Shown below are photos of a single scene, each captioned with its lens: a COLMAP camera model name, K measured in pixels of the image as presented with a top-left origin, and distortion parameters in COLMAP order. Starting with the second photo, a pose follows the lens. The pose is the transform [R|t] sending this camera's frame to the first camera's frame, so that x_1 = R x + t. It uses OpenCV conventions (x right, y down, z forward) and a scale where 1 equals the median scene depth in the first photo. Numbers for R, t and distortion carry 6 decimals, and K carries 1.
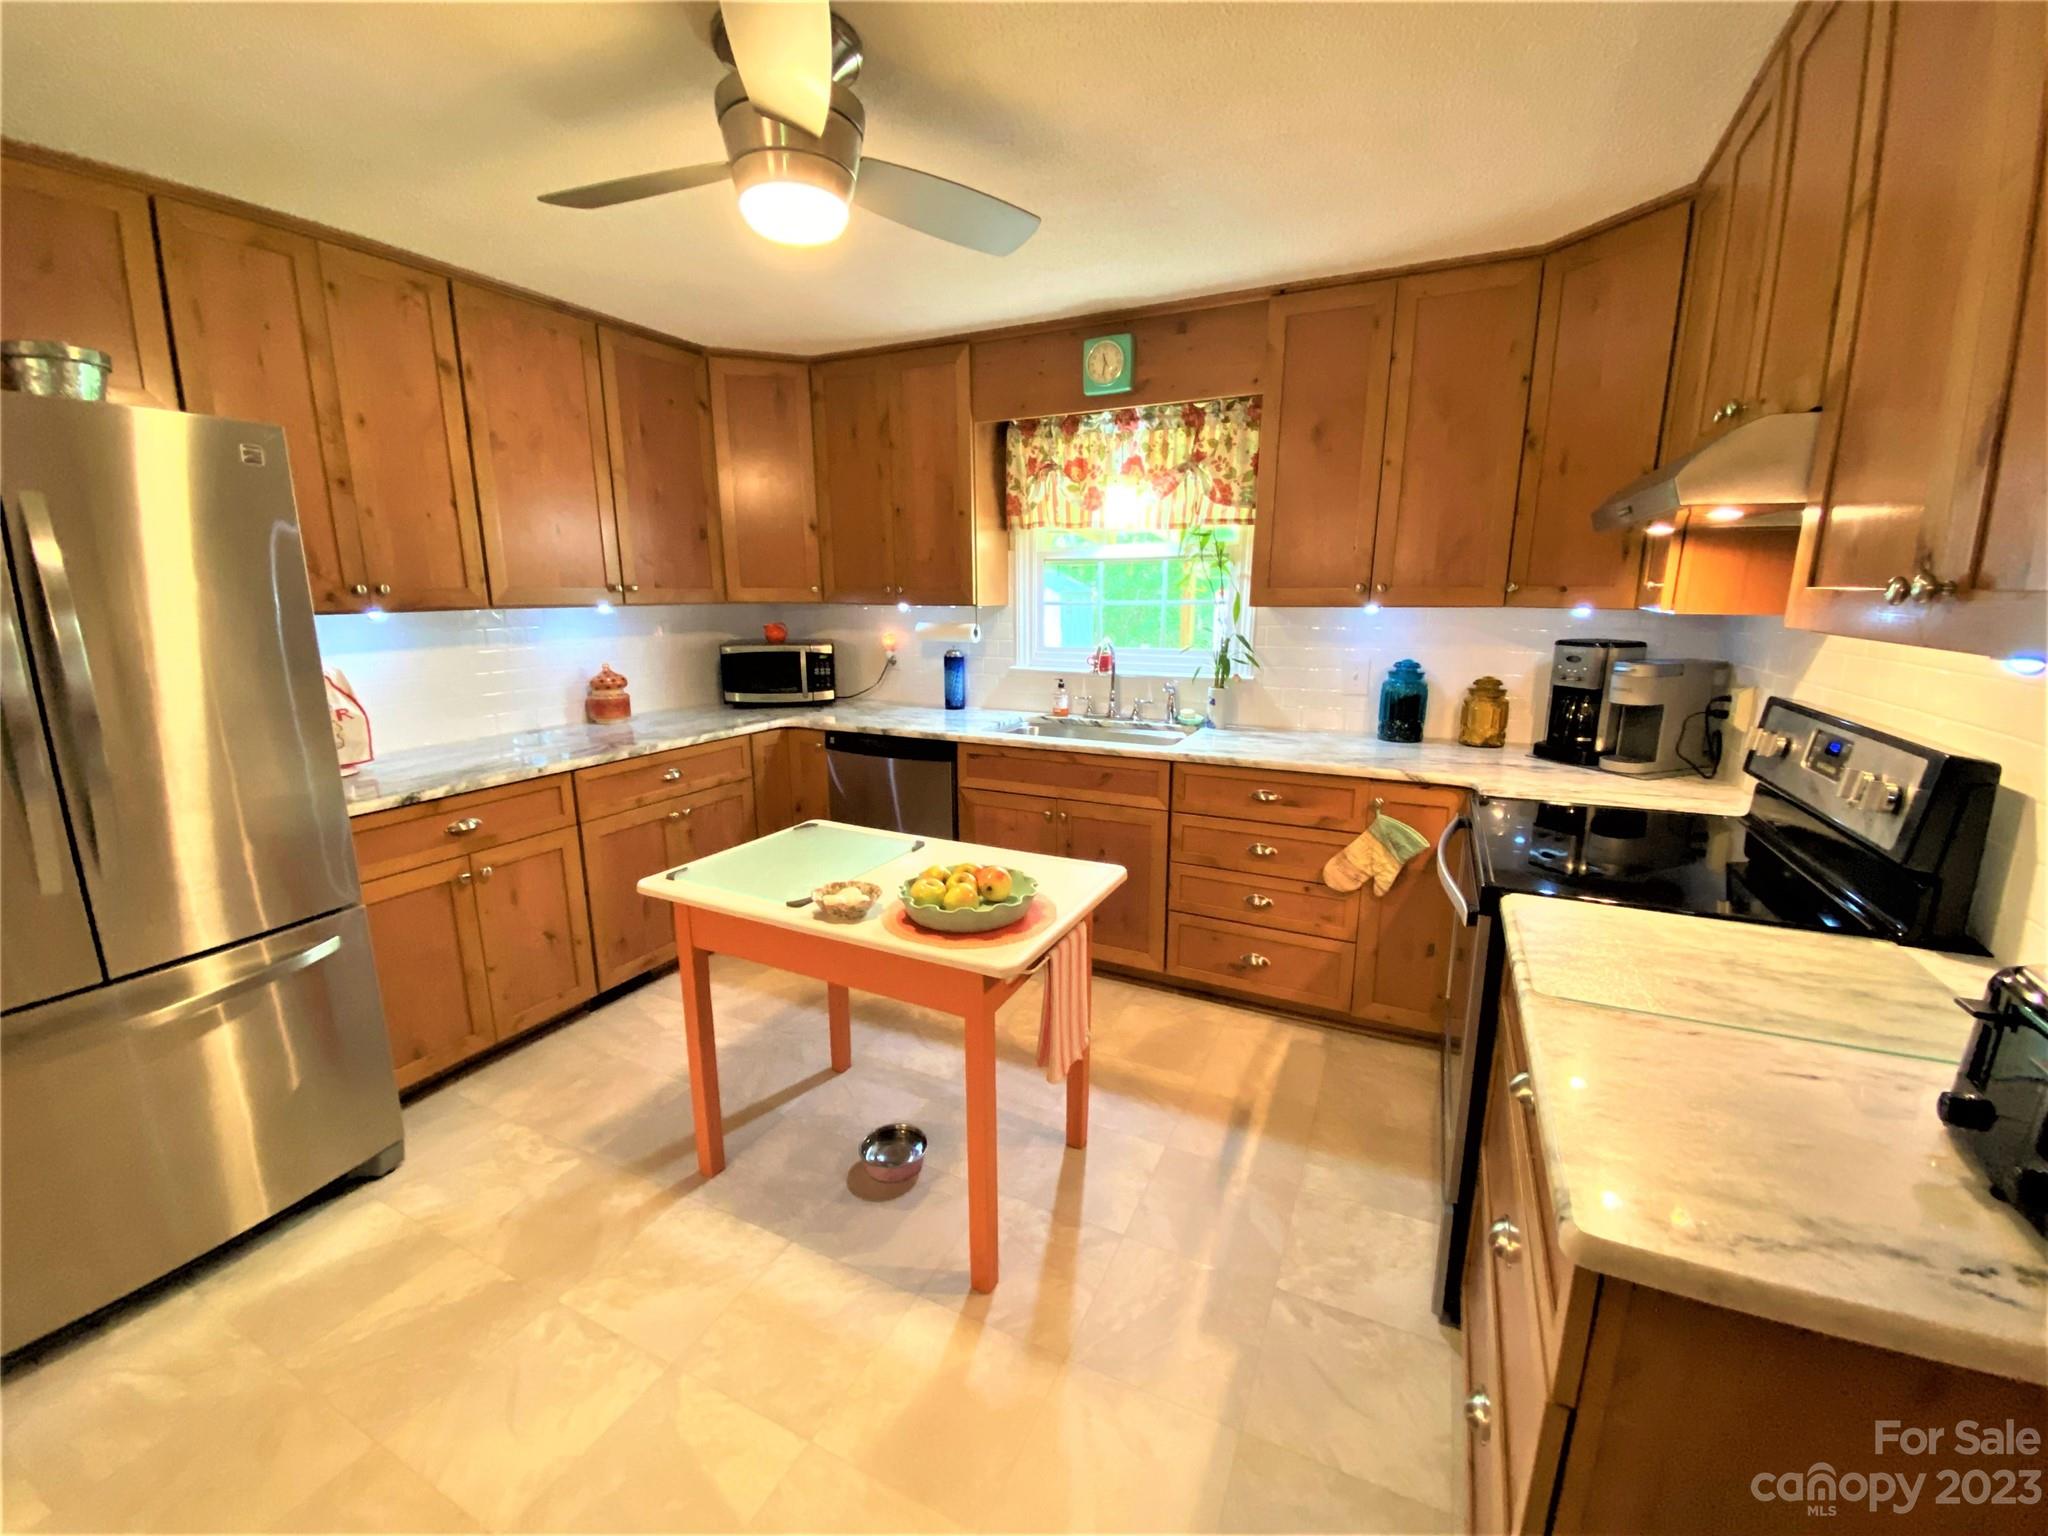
lens RADIAL K [[827.6, 0, 1024.0], [0, 827.6, 768.0], [0, 0, 1]] dist [0.033259, -0.029661]
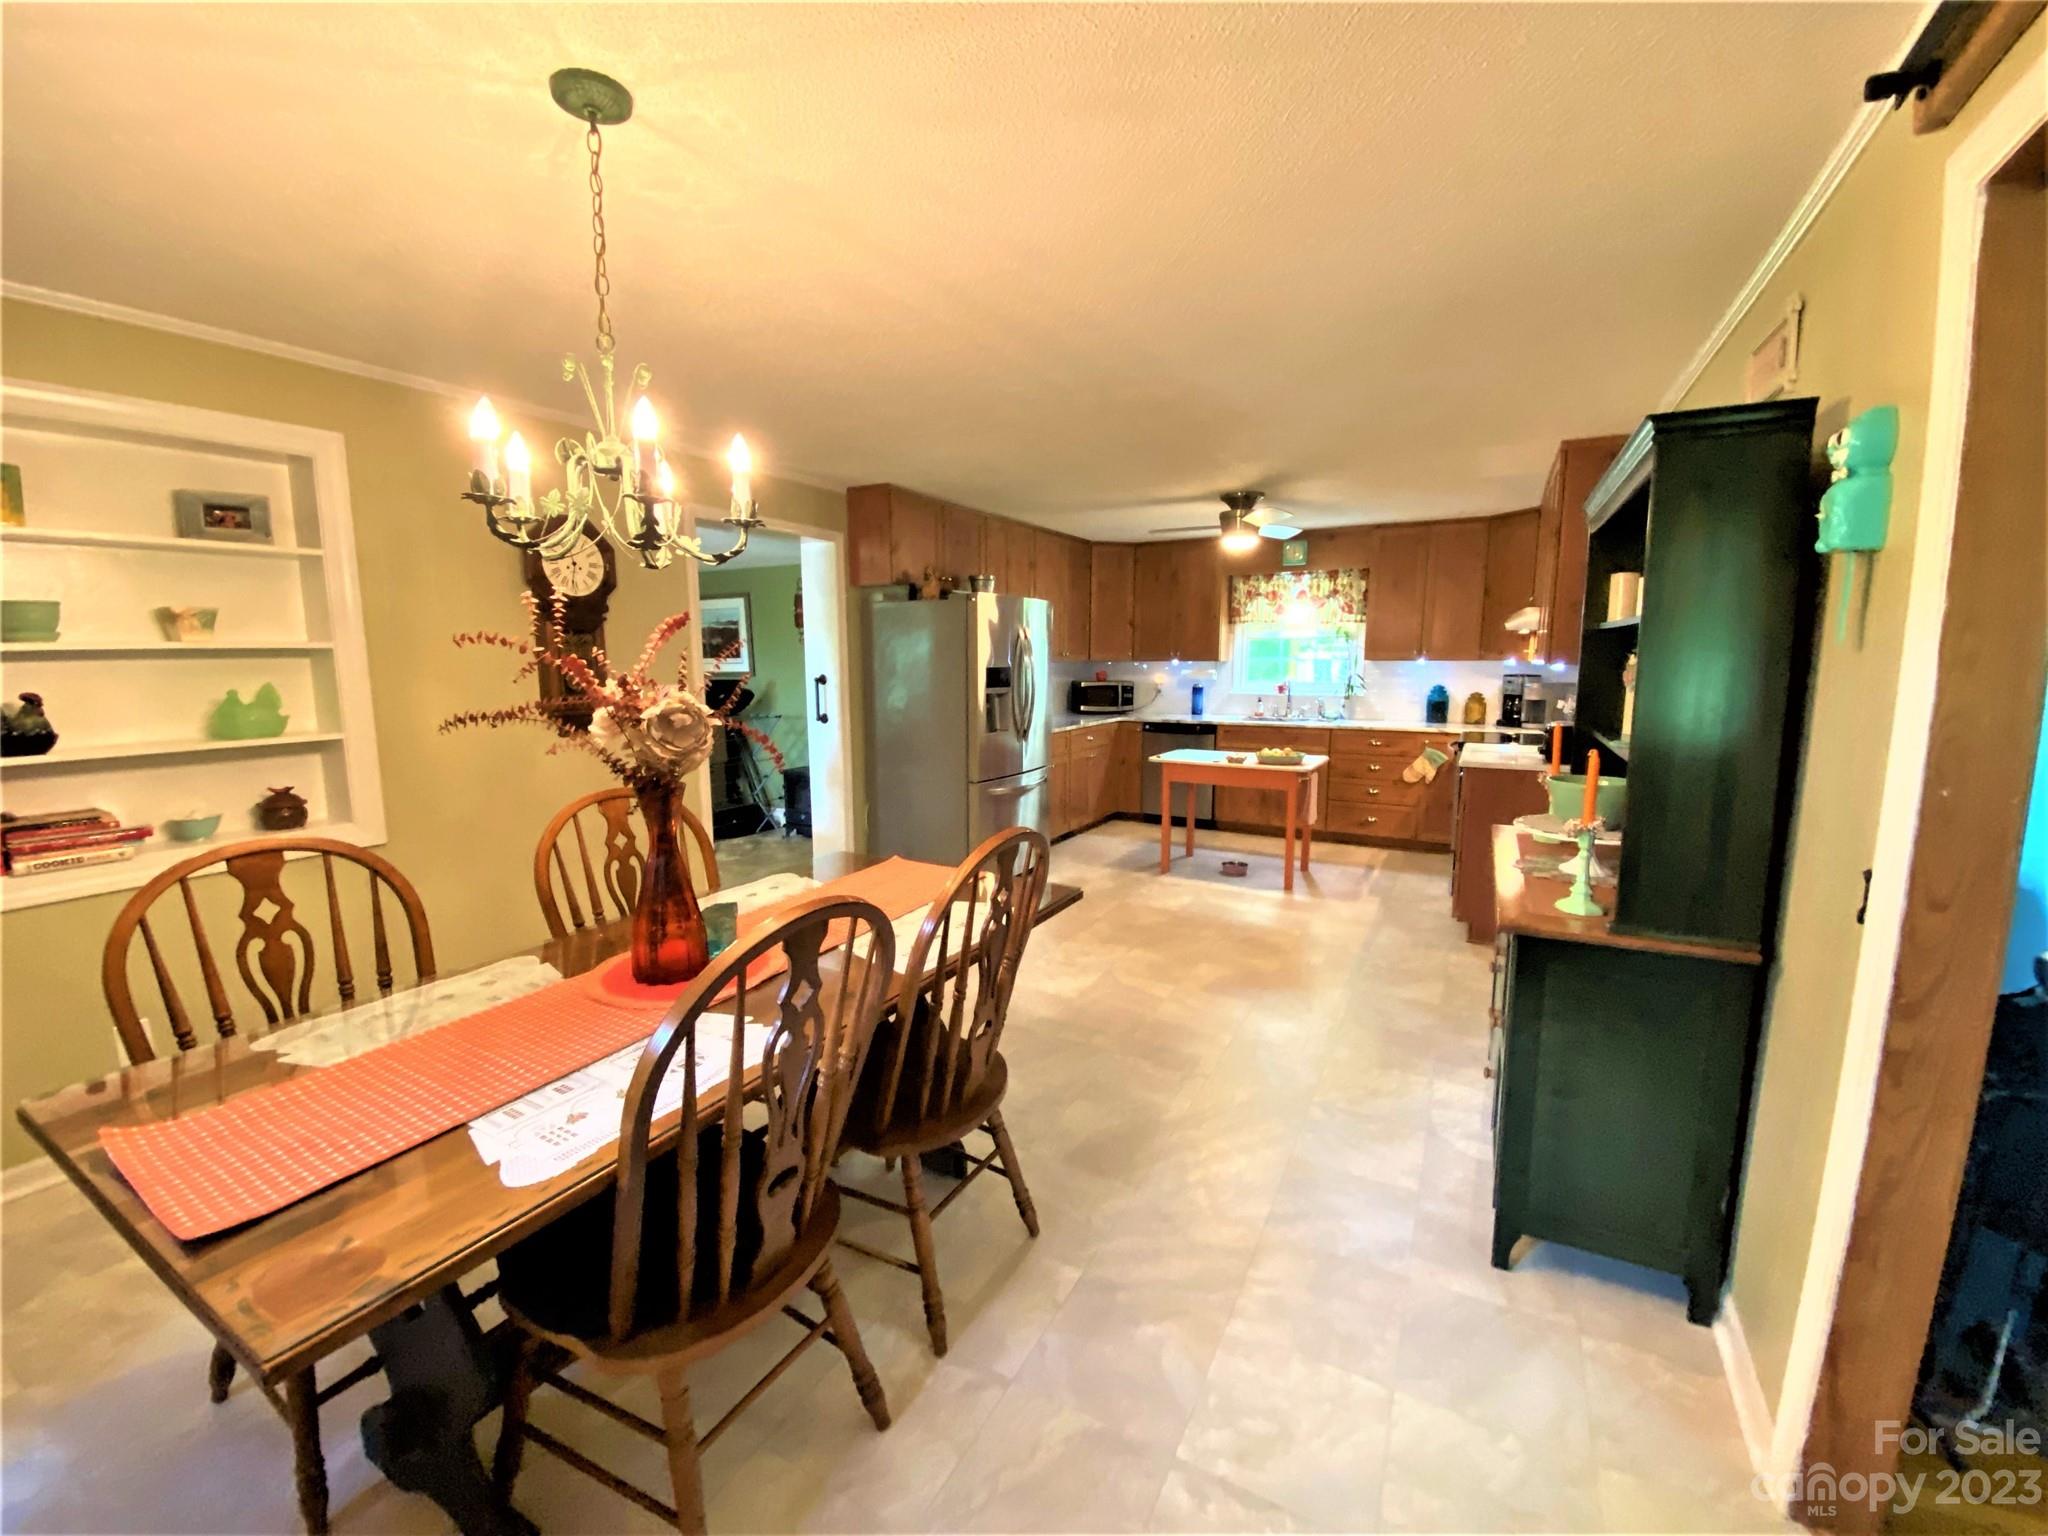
lens RADIAL K [[819.9, 0, 1024.0], [0, 819.9, 768.0], [0, 0, 1]] dist [0.039101, -0.029949]
pose [[0.998333, 0.008368, -0.057108, -0.470782], [-0.012595, 0.997174, -0.074069, 0.247326], [0.056327, 0.074665, 0.995617, -1.133314]]
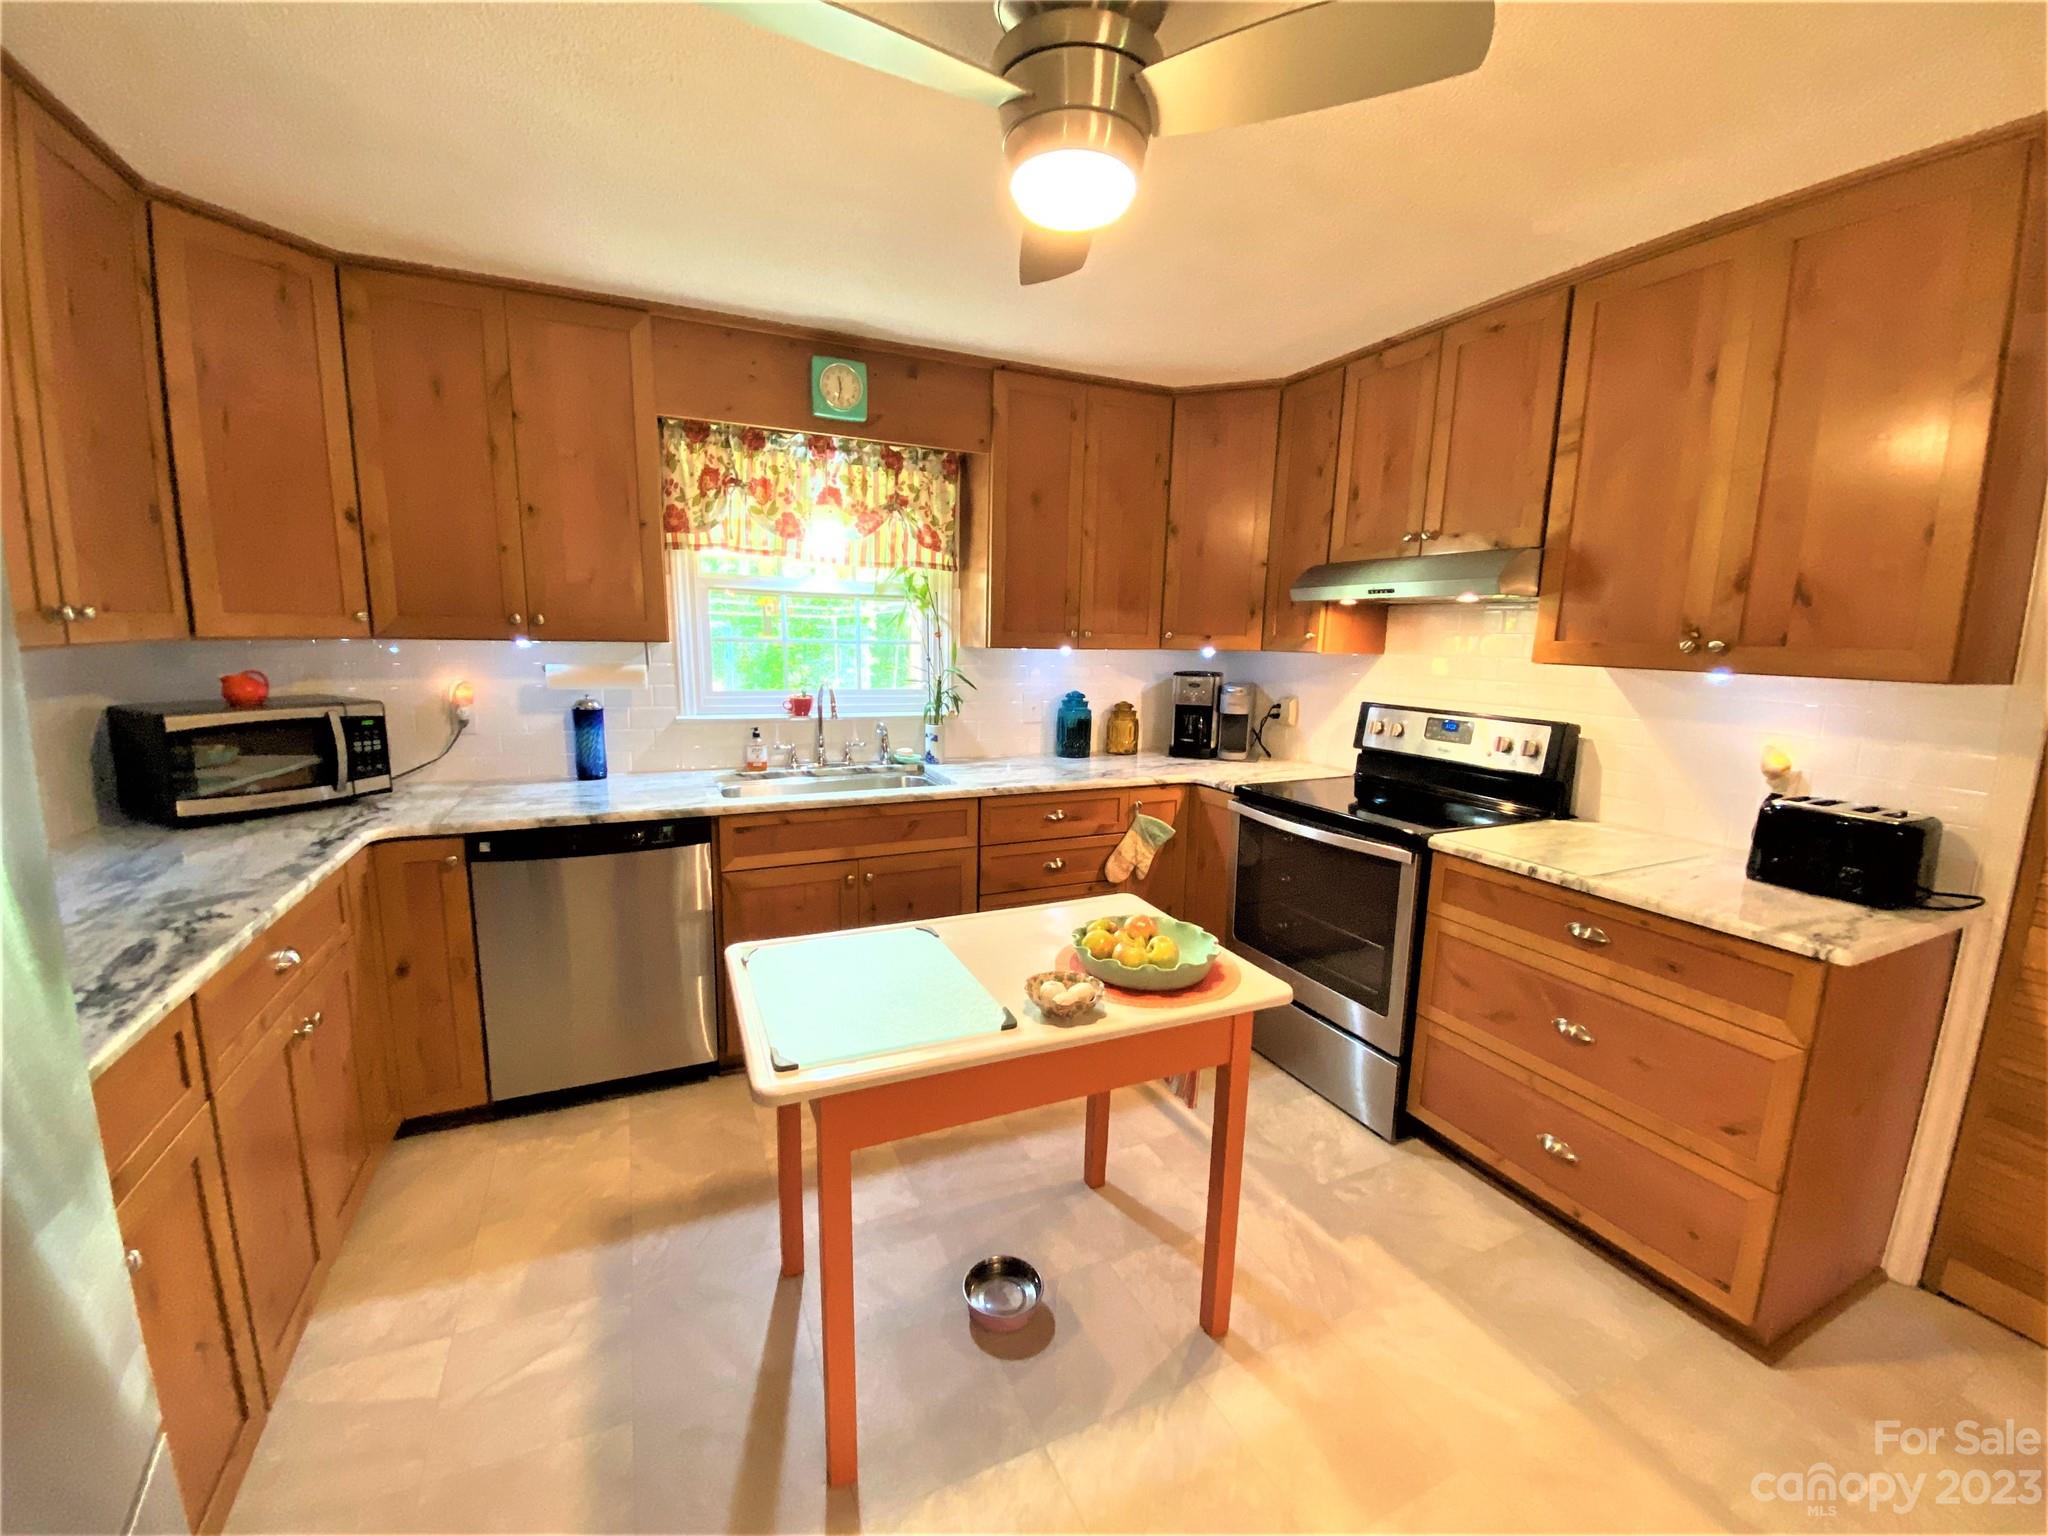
lens RADIAL K [[819.9, 0, 1024.0], [0, 819.9, 768.0], [0, 0, 1]] dist [0.039101, -0.029949]
pose [[0.625165, -0.112934, 0.772279, -0.515600], [0.141156, 0.989519, 0.030436, -0.061819], [-0.767622, 0.089984, 0.634554, 0.285609]]
